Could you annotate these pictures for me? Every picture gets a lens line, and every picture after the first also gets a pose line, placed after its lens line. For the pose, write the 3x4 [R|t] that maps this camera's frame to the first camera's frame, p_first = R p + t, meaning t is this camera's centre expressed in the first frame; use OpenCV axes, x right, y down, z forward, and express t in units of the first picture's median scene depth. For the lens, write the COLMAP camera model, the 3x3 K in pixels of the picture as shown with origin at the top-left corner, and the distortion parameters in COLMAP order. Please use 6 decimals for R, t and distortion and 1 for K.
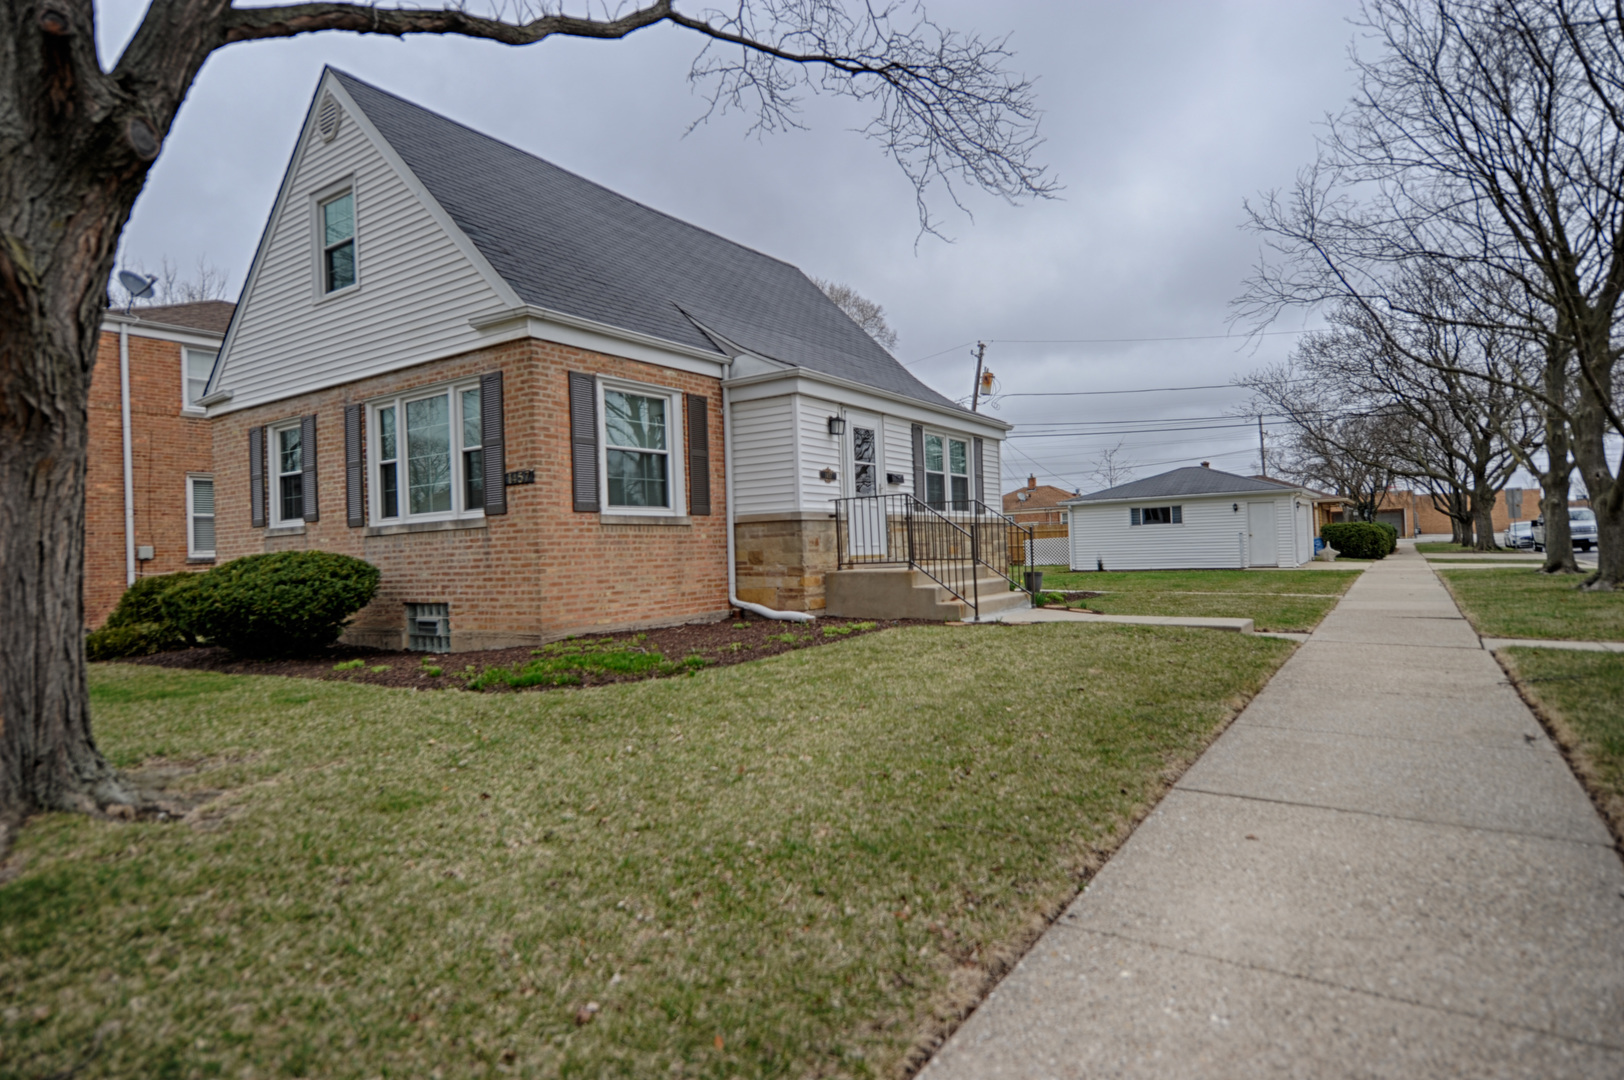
lens RADIAL K [[885.2, 0, 812.0], [0, 885.2, 540.0], [0, 0, 1]] dist [0.002183, 0.000244]
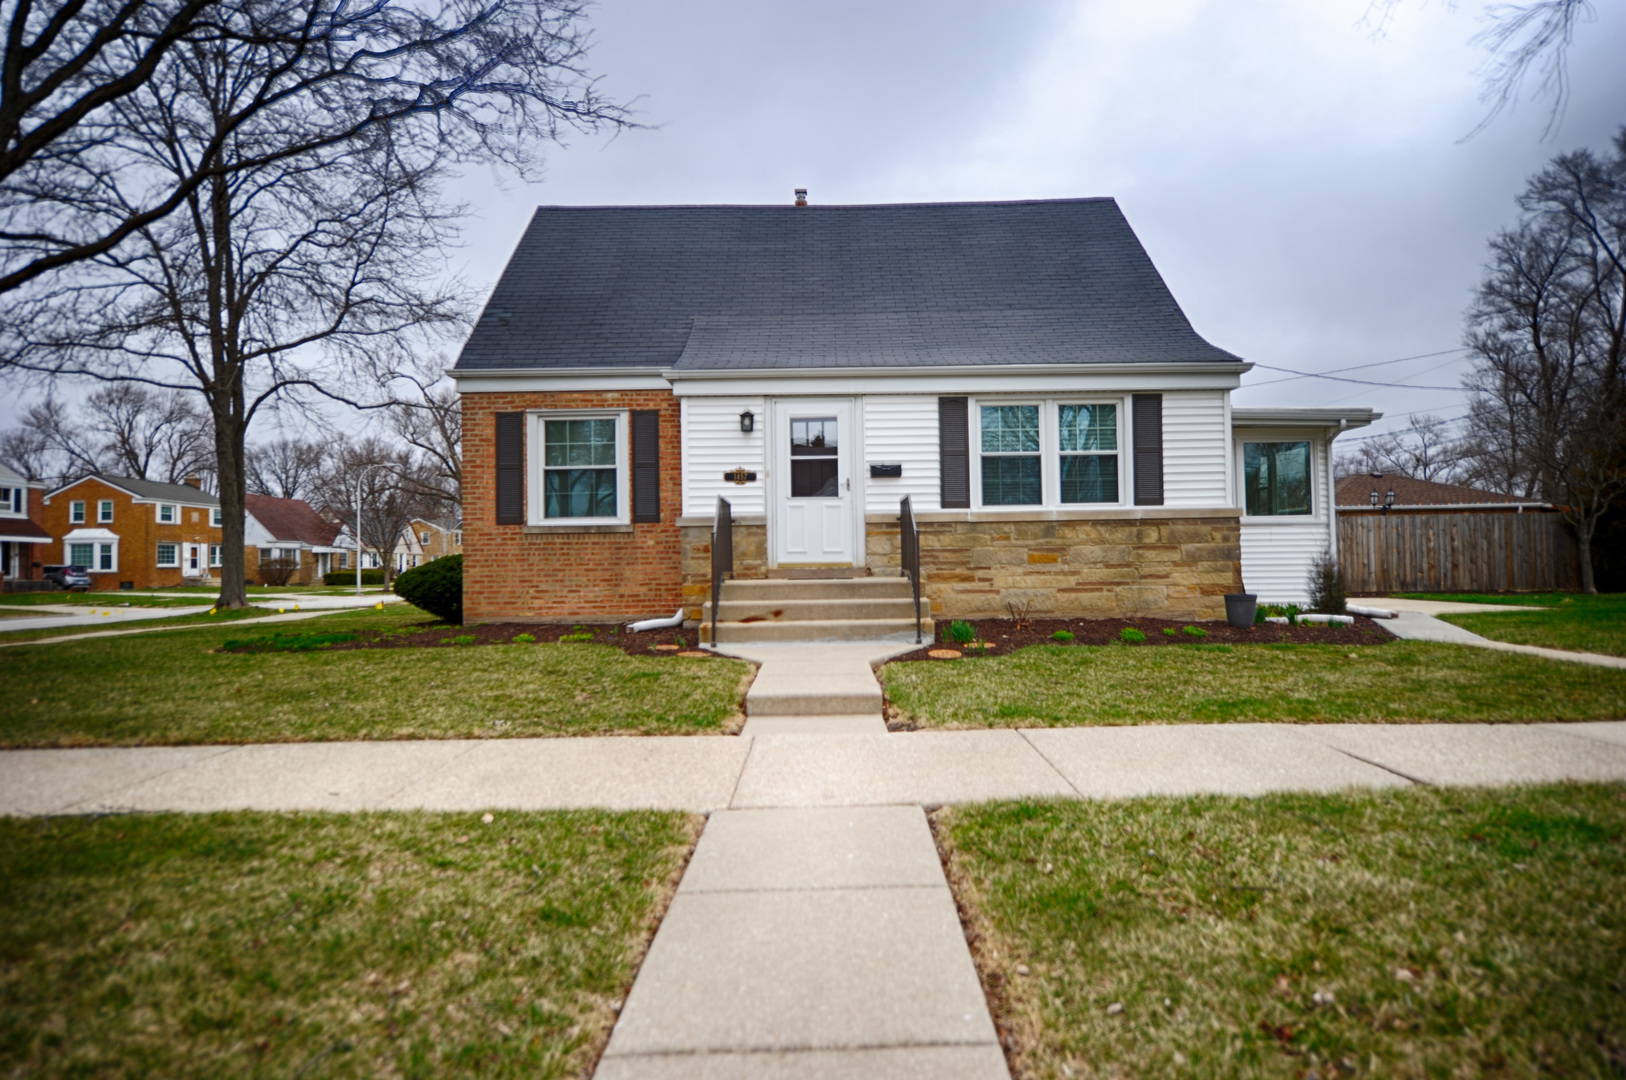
lens RADIAL K [[886.3, 0, 813.0], [0, 886.3, 540.0], [0, 0, 1]] dist [0.002183, 0.000244]
pose [[0.550937, -0.000283, -0.834547, 0.843711], [0.005910, 0.999976, 0.003562, -0.009699], [0.834526, -0.006894, 0.550925, 0.561490]]
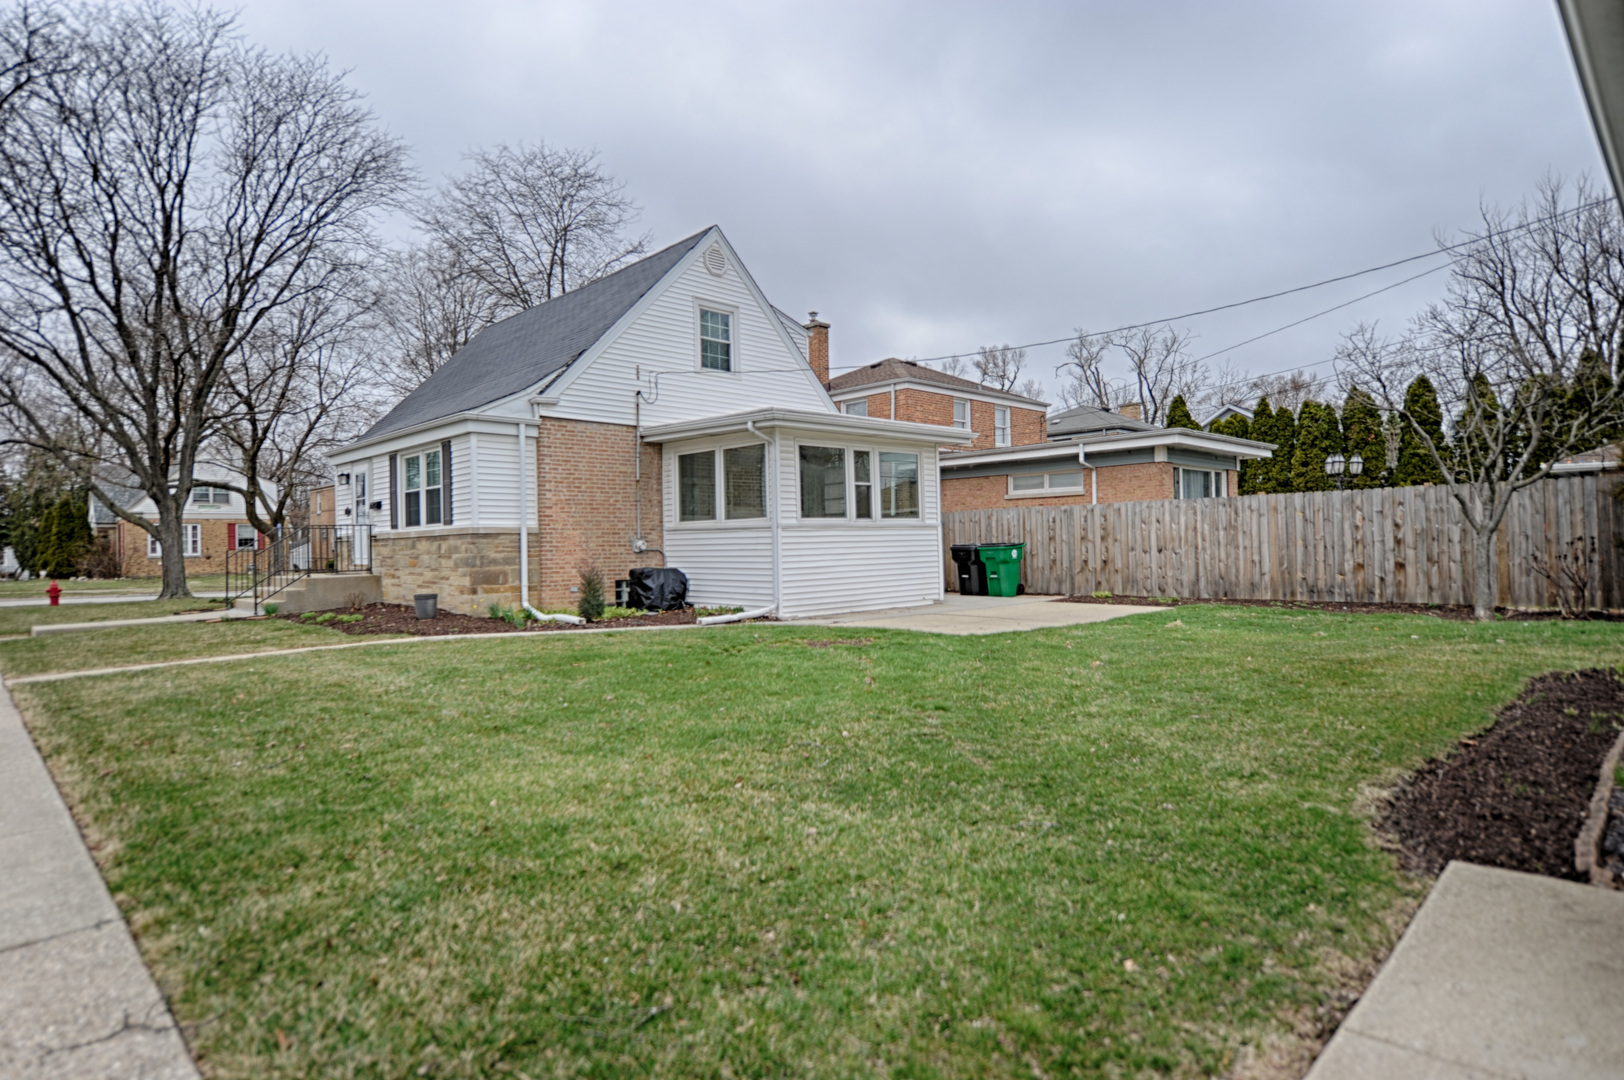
lens RADIAL K [[885.2, 0, 812.0], [0, 885.2, 540.0], [0, 0, 1]] dist [0.002183, 0.000244]
pose [[-0.194461, 0.031788, -0.980395, 1.349286], [0.035759, 0.999040, 0.025300, -0.034433], [0.980258, -0.030138, -0.195411, 2.086757]]
